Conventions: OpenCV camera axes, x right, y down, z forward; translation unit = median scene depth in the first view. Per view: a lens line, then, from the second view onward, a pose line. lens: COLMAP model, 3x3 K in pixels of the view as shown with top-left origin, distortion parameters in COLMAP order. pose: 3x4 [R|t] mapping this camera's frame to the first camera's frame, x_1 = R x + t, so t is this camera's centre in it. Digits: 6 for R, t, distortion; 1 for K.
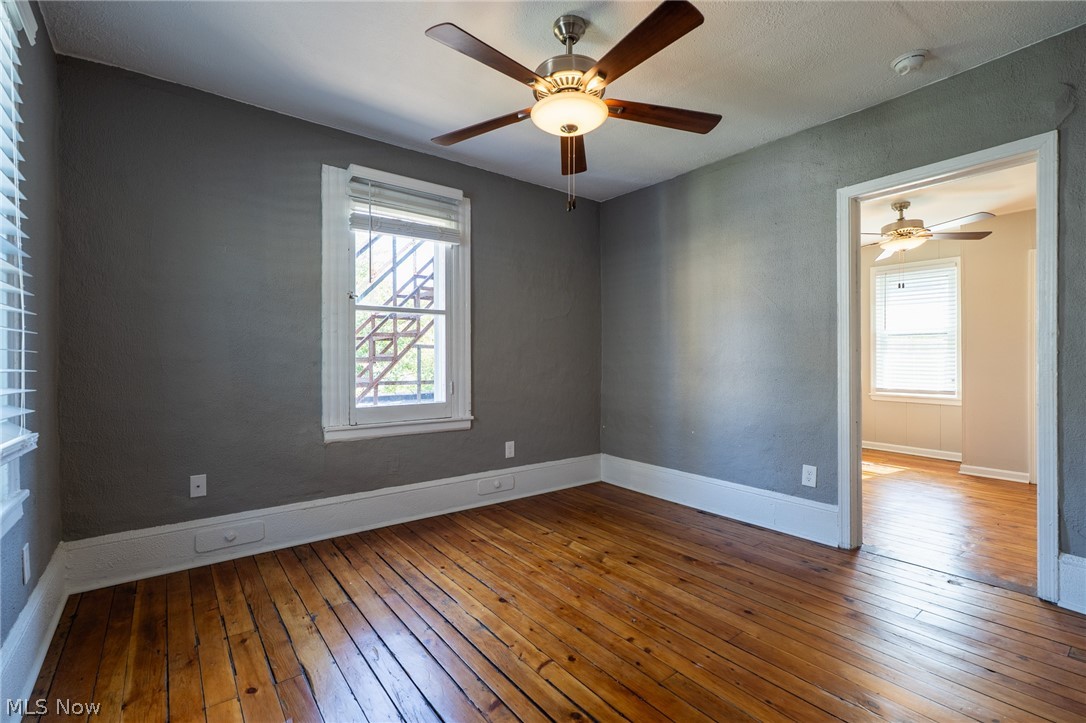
lens RADIAL K [[495.6, 0, 543.0], [0, 495.6, 361.5], [0, 0, 1]] dist [0.000295, 0.000007]
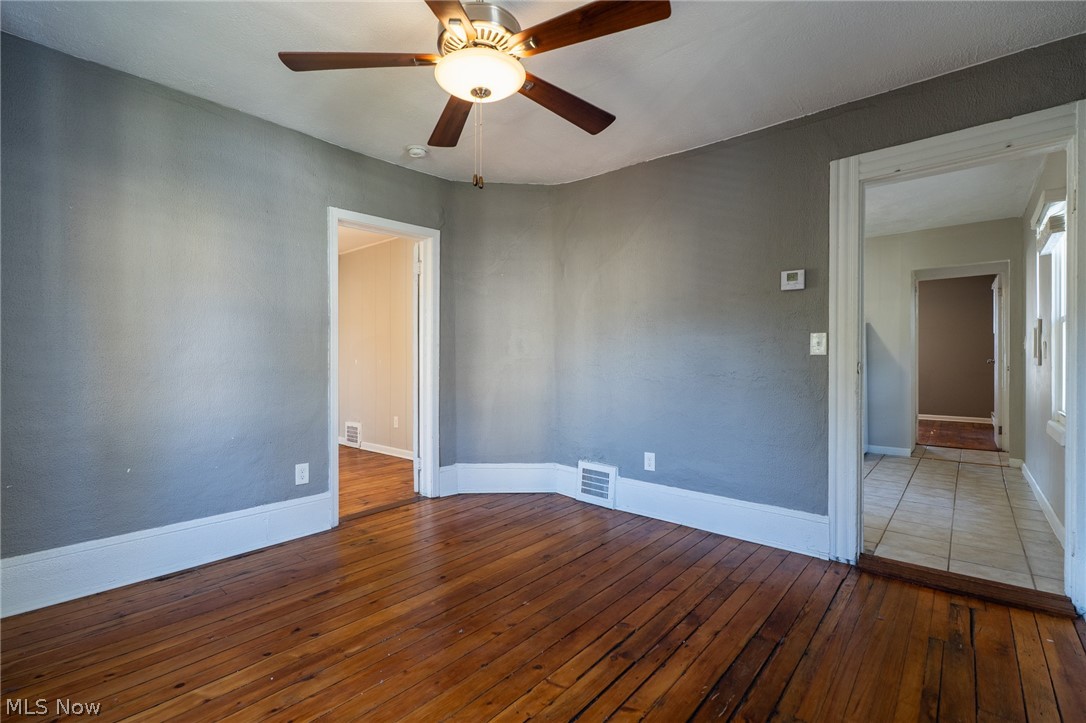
lens RADIAL K [[477.2, 0, 543.0], [0, 477.2, 361.5], [0, 0, 1]] dist [0.000171, -0.000029]
pose [[-0.200180, -0.006484, 0.979738, -0.582361], [0.004767, 0.999960, 0.007592, -0.006128], [-0.979747, 0.006191, -0.200141, 0.793866]]
